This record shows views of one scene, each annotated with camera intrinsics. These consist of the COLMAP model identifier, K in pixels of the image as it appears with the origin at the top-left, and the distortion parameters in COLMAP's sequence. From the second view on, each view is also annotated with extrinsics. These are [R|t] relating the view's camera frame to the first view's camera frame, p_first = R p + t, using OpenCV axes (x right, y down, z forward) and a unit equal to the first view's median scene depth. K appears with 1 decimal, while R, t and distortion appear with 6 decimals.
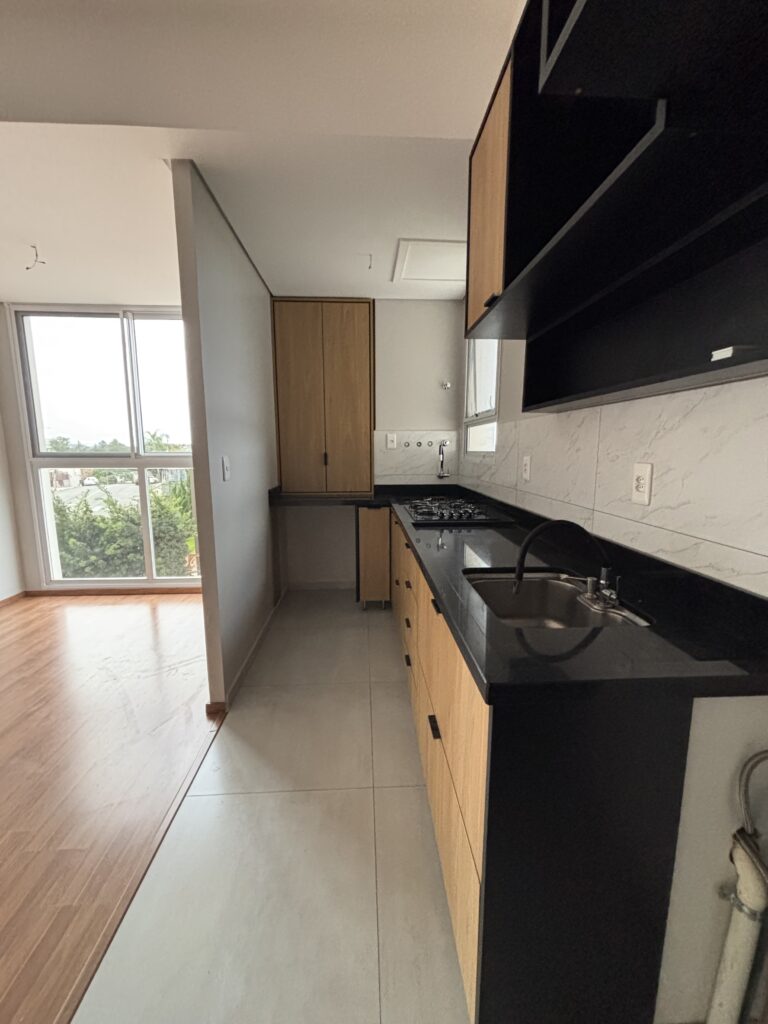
lens RADIAL K [[410.0, 0, 383.3], [0, 410.0, 511.5], [0, 0, 1]] dist [0.000558, -0.000175]
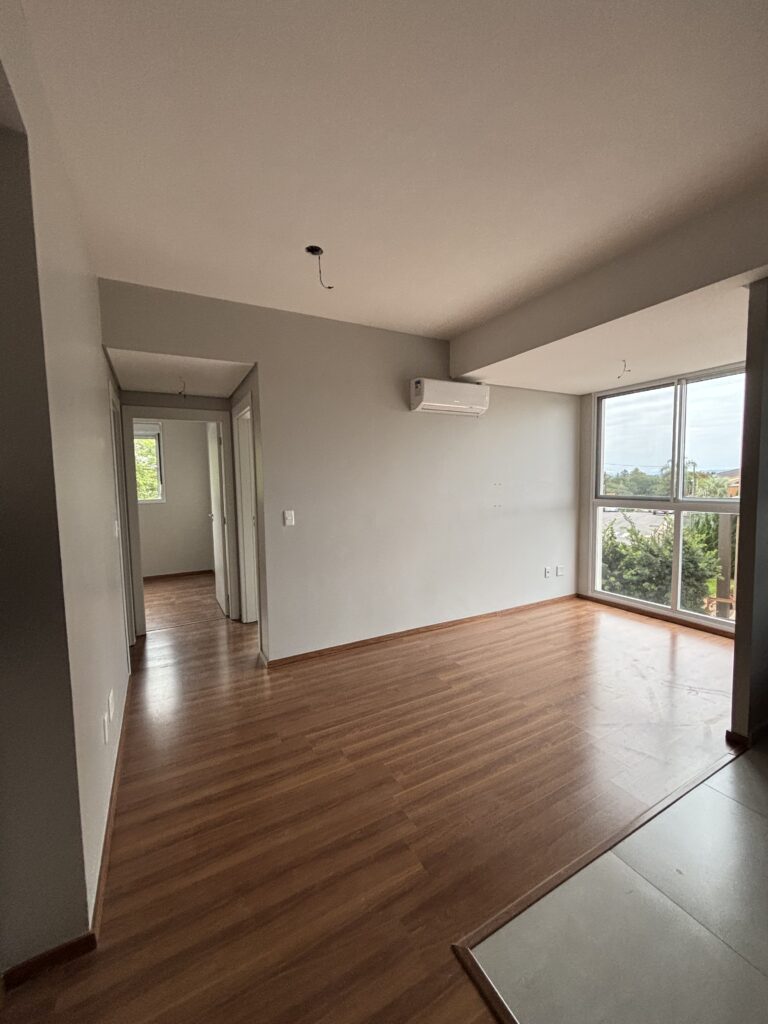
lens RADIAL K [[410.0, 0, 383.3], [0, 410.0, 511.5], [0, 0, 1]] dist [0.000558, -0.000175]
pose [[0.433642, 0.058977, -0.899153, 0.083671], [-0.119303, 0.992829, 0.007584, -0.015252], [0.893153, 0.103983, 0.437568, -0.243408]]
